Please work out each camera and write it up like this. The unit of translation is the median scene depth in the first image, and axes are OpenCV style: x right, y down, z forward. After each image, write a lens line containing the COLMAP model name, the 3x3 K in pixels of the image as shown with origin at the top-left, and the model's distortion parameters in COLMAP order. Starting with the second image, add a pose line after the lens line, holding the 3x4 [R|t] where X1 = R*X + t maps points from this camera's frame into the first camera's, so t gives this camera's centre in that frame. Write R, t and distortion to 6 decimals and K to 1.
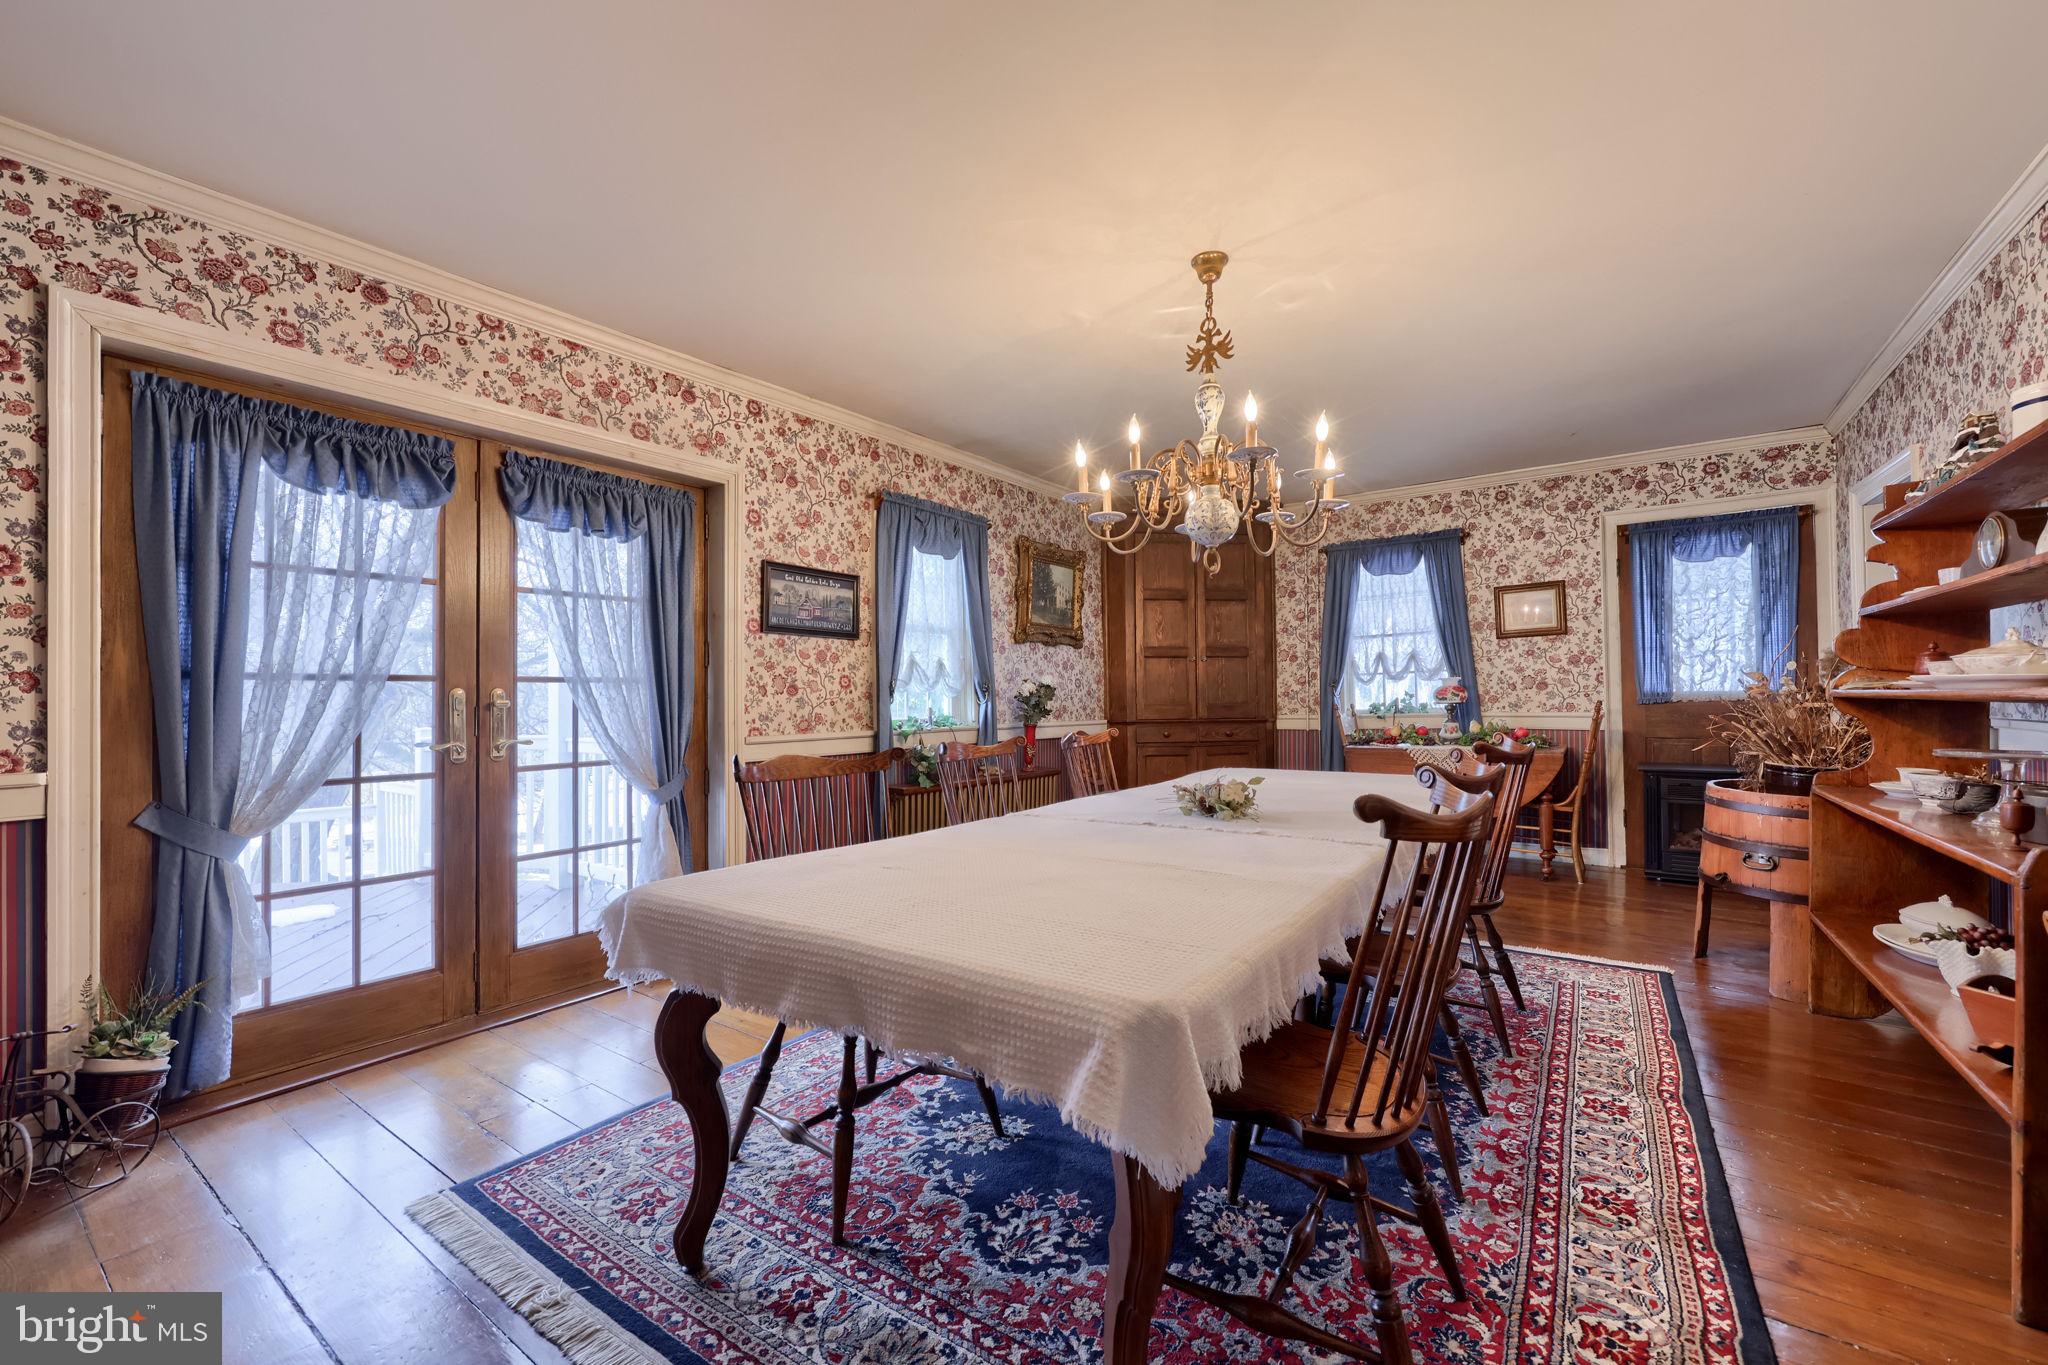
lens RADIAL K [[832.2, 0, 1017.0], [0, 832.2, 689.0], [0, 0, 1]] dist [-0.000647, -0.000101]
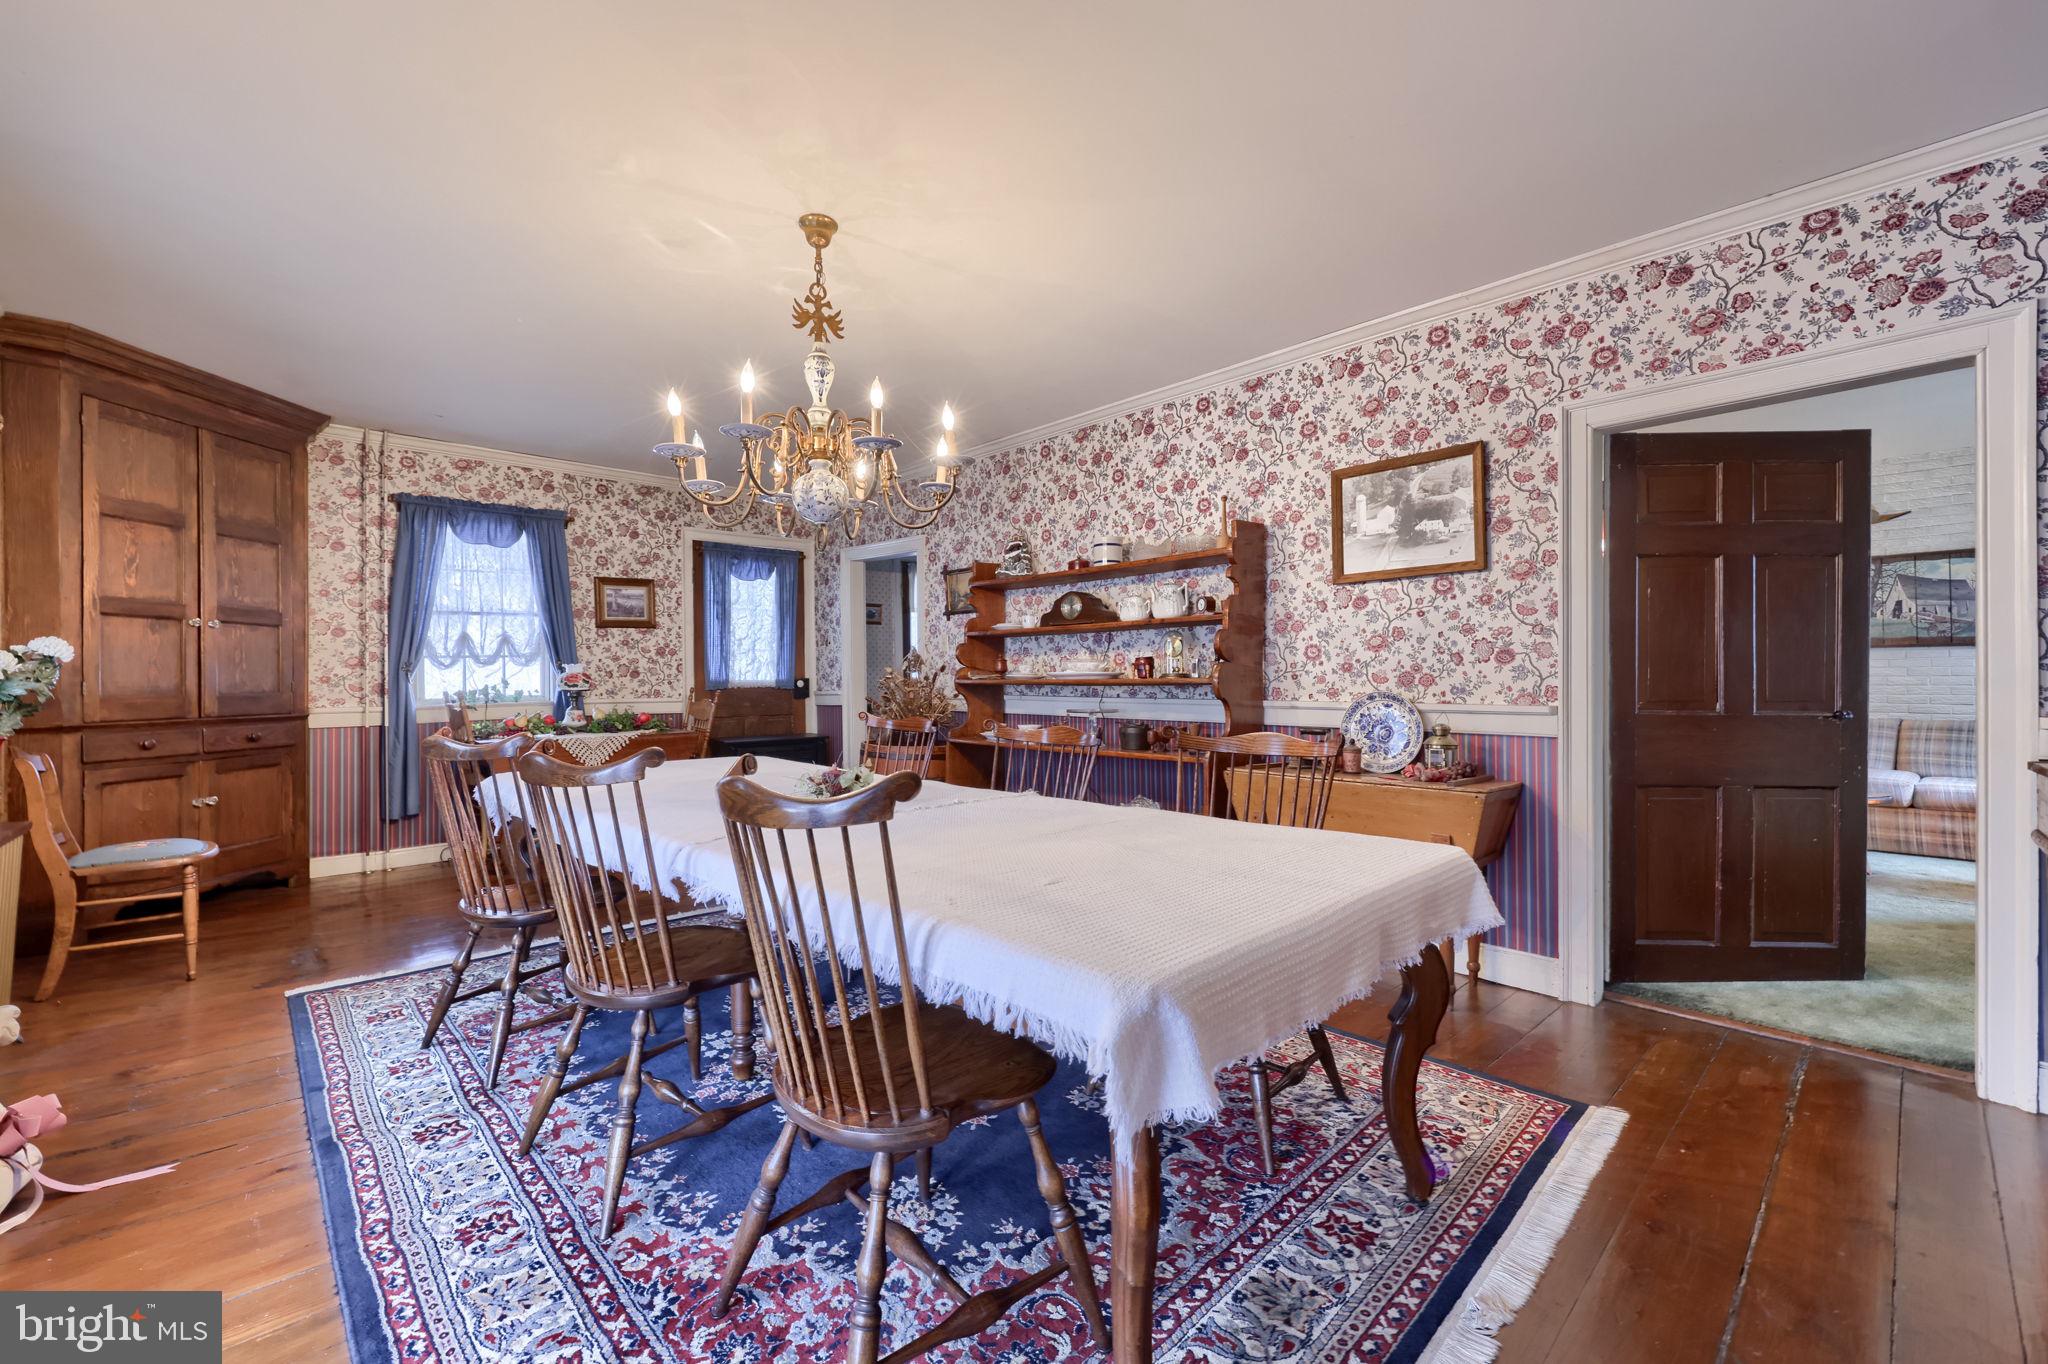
lens RADIAL K [[832.2, 0, 1016.6], [0, 832.2, 679.6], [0, 0, 1]] dist [-0.000647, -0.000101]
pose [[0.196198, 0.007720, 0.980534, -0.322882], [-0.009069, 0.999941, -0.006058, 0.005277], [-0.980522, -0.007704, 0.196256, 0.289842]]
